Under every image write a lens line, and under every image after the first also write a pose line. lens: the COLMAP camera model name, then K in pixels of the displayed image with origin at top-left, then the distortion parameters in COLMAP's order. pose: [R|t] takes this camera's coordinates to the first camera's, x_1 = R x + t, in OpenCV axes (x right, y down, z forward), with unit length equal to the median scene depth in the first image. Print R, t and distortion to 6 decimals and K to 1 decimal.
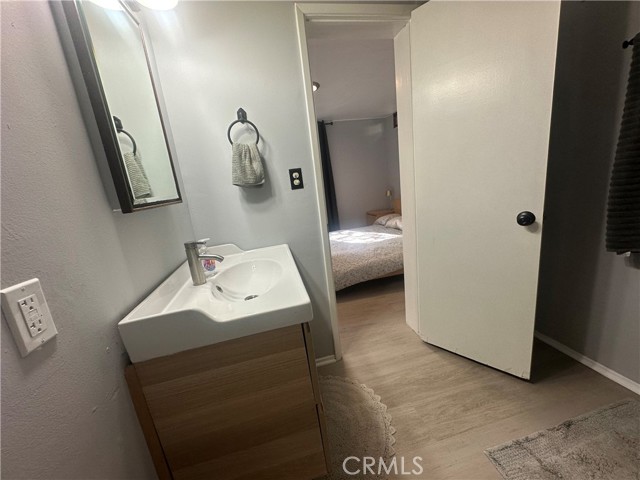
lens RADIAL K [[253.6, 0, 321.7], [0, 253.6, 238.6], [0, 0, 1]] dist [-0.000866, 0.000276]
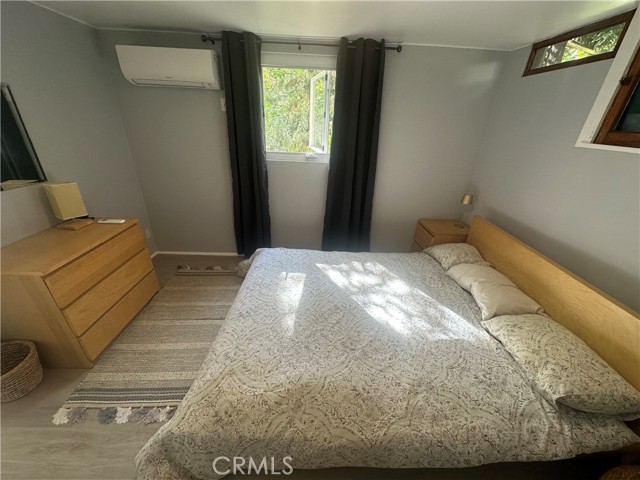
lens RADIAL K [[253.6, 0, 323.5], [0, 253.6, 241.0], [0, 0, 1]] dist [-0.000866, 0.000276]
pose [[0.968114, 0.224686, -0.110778, 0.034775], [-0.192926, 0.950793, 0.242429, -0.176908], [0.159798, -0.213326, 0.963824, 0.394151]]
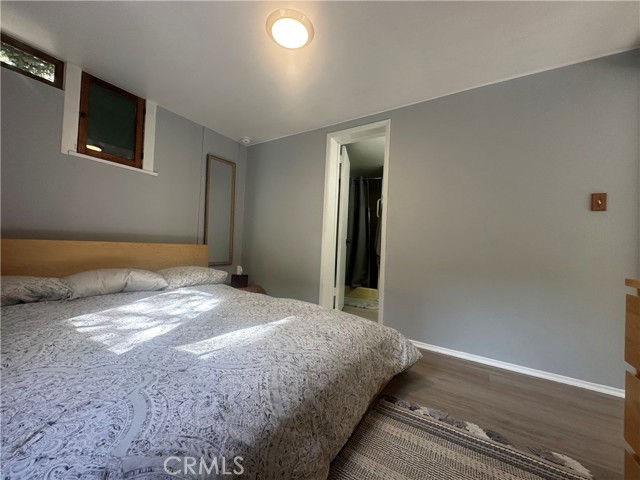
lens RADIAL K [[253.6, 0, 321.2], [0, 253.6, 240.2], [0, 0, 1]] dist [-0.000866, 0.000276]
pose [[-0.705602, 0.098808, 0.701686, -0.303238], [0.193253, 0.979527, 0.056399, -0.075434], [-0.681747, 0.175398, -0.710251, 0.901211]]
